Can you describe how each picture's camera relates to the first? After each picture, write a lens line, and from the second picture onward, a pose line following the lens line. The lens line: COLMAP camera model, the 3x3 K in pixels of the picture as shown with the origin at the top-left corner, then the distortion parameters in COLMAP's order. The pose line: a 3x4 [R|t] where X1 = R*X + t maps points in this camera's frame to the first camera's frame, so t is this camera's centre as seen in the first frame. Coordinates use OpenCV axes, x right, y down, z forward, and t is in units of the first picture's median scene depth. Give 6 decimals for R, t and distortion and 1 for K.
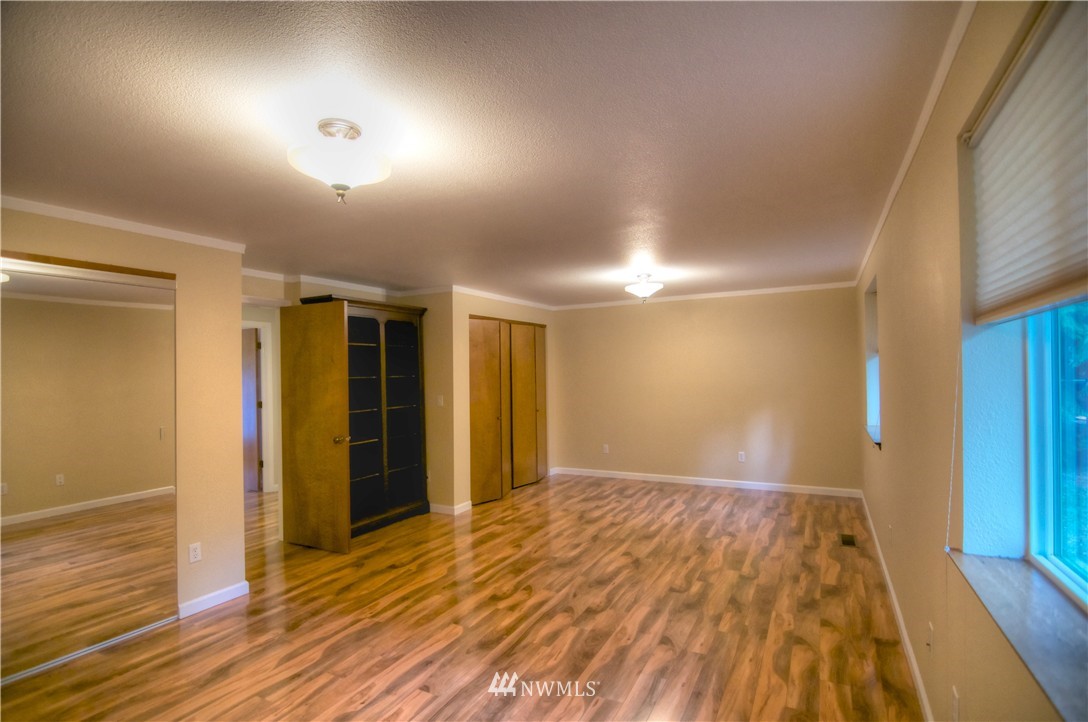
lens RADIAL K [[534.7, 0, 540.2], [0, 534.7, 370.0], [0, 0, 1]] dist [-0.011485, -0.003602]
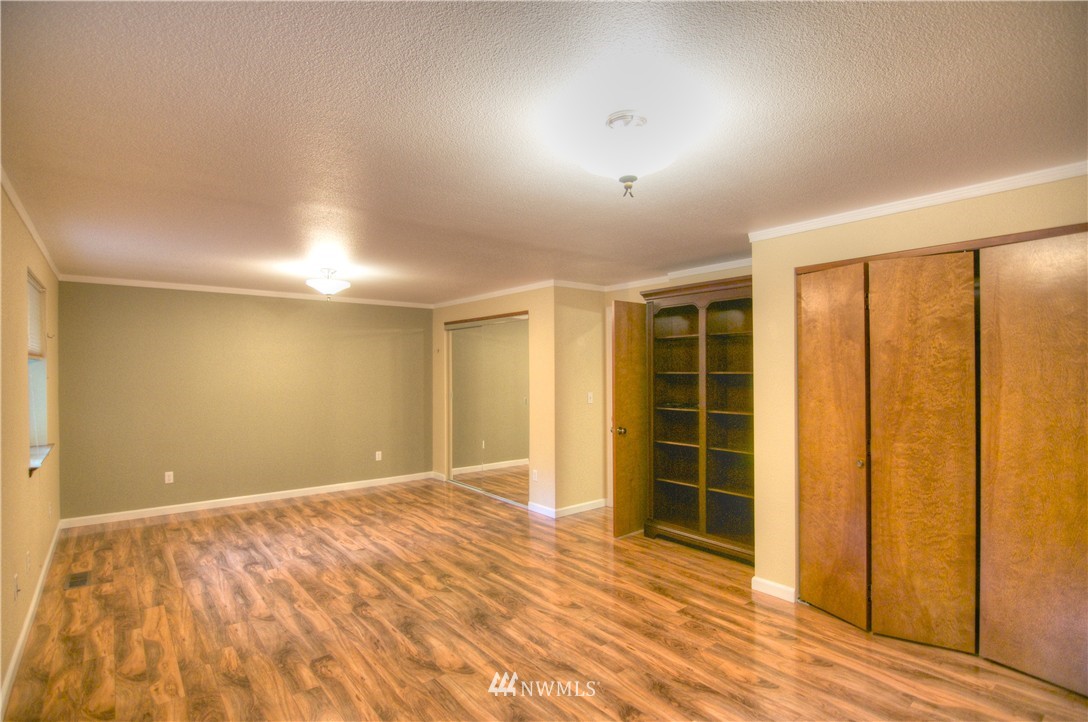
lens RADIAL K [[534.7, 0, 539.5], [0, 534.7, 359.2], [0, 0, 1]] dist [-0.011485, -0.003602]
pose [[-0.395088, 0.007216, -0.918615, 0.913934], [0.017458, 0.999848, 0.000346, -0.020454], [0.918477, -0.015900, -0.395154, 1.747415]]
